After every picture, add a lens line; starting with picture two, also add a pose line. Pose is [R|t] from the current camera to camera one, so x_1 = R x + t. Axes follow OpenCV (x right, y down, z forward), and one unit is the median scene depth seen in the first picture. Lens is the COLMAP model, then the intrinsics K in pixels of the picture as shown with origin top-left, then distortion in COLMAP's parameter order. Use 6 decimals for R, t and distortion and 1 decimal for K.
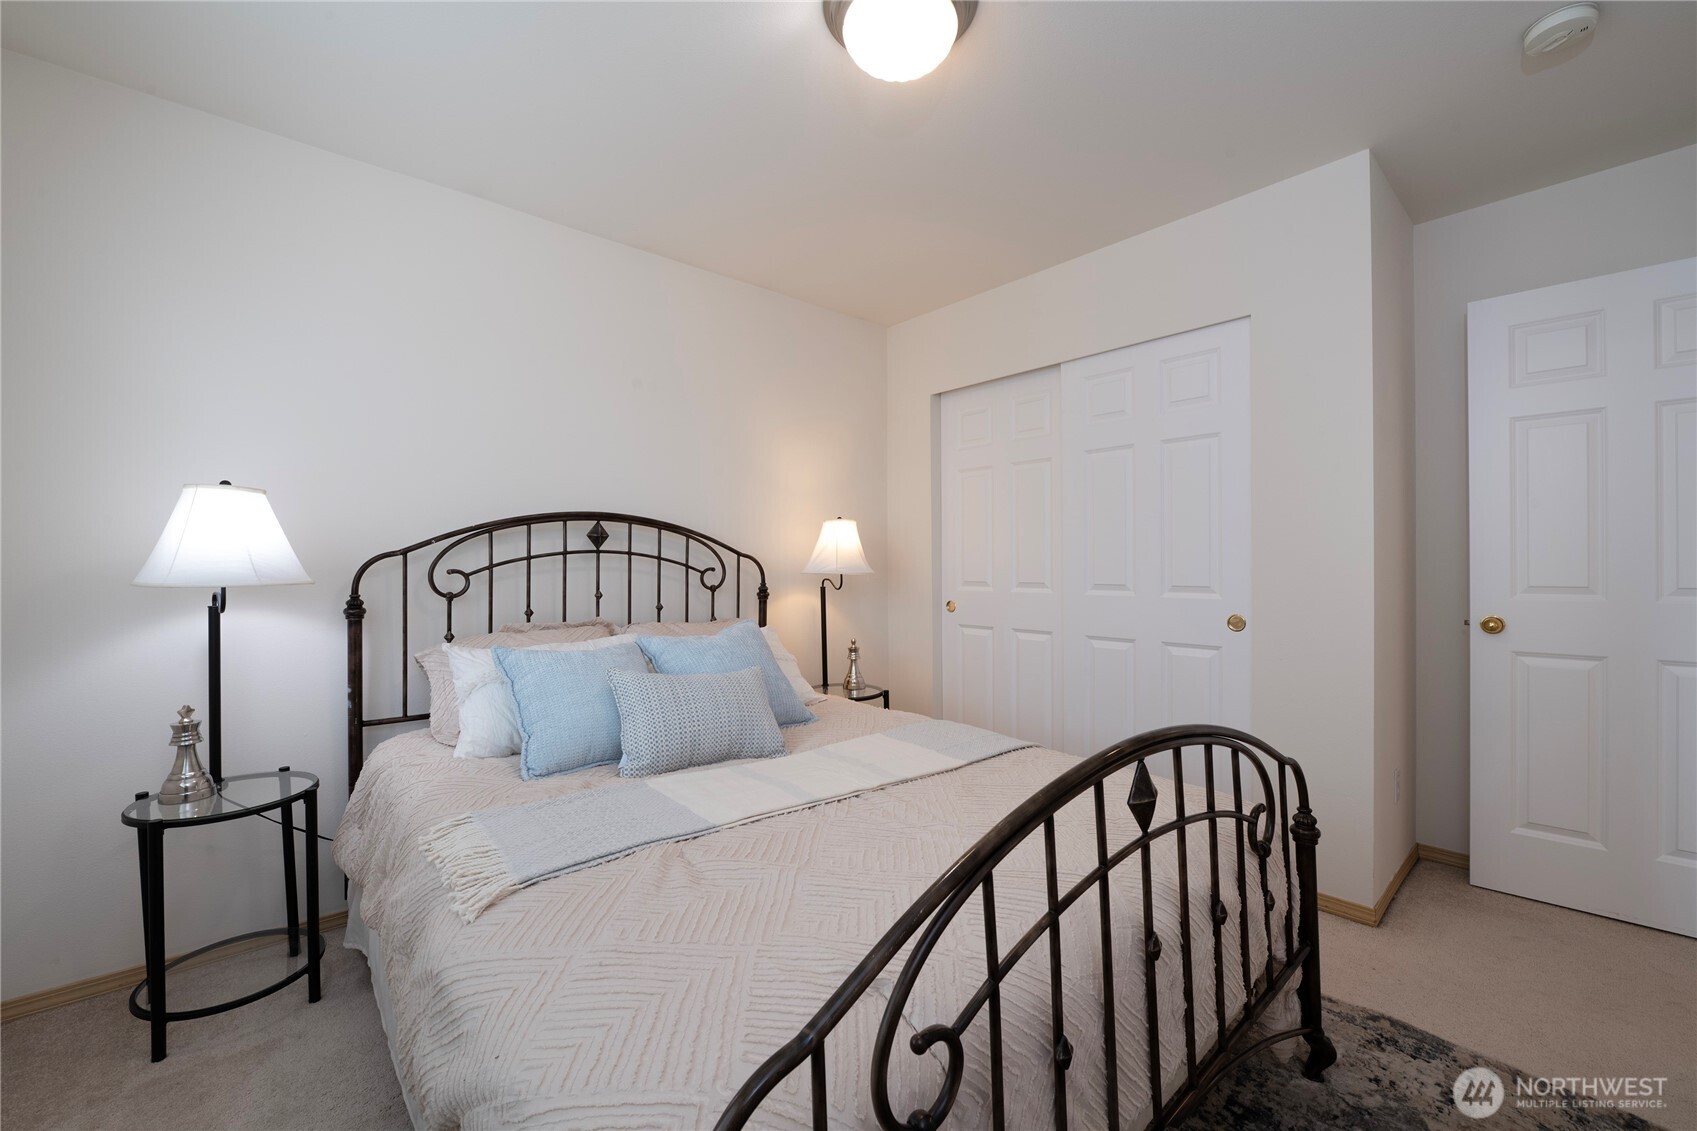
lens RADIAL K [[678.1, 0, 853.4], [0, 678.1, 563.1], [0, 0, 1]] dist [0.002438, 0.000112]
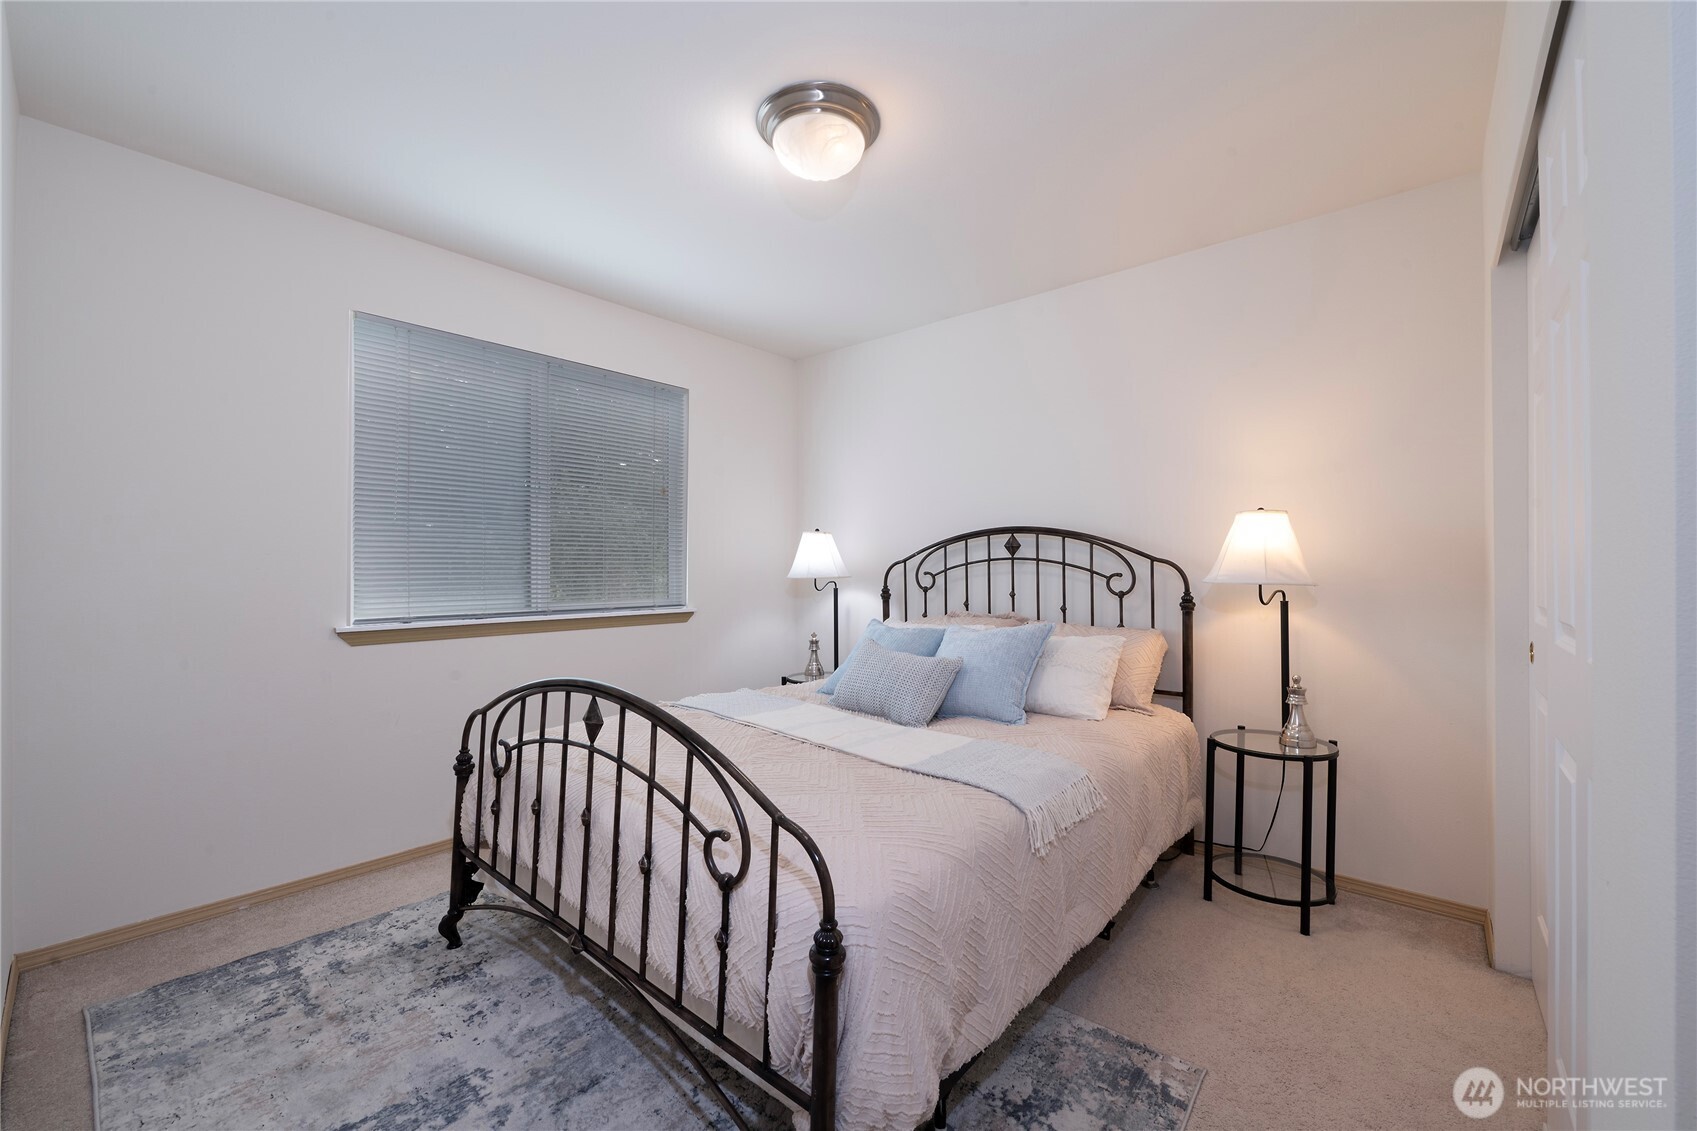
lens RADIAL K [[678.1, 0, 860.0], [0, 678.1, 565.1], [0, 0, 1]] dist [0.002438, 0.000112]
pose [[0.147538, 0.008744, -0.989018, 0.773506], [0.004752, 0.999943, 0.009549, -0.017910], [0.989045, -0.006108, 0.147488, 0.530586]]
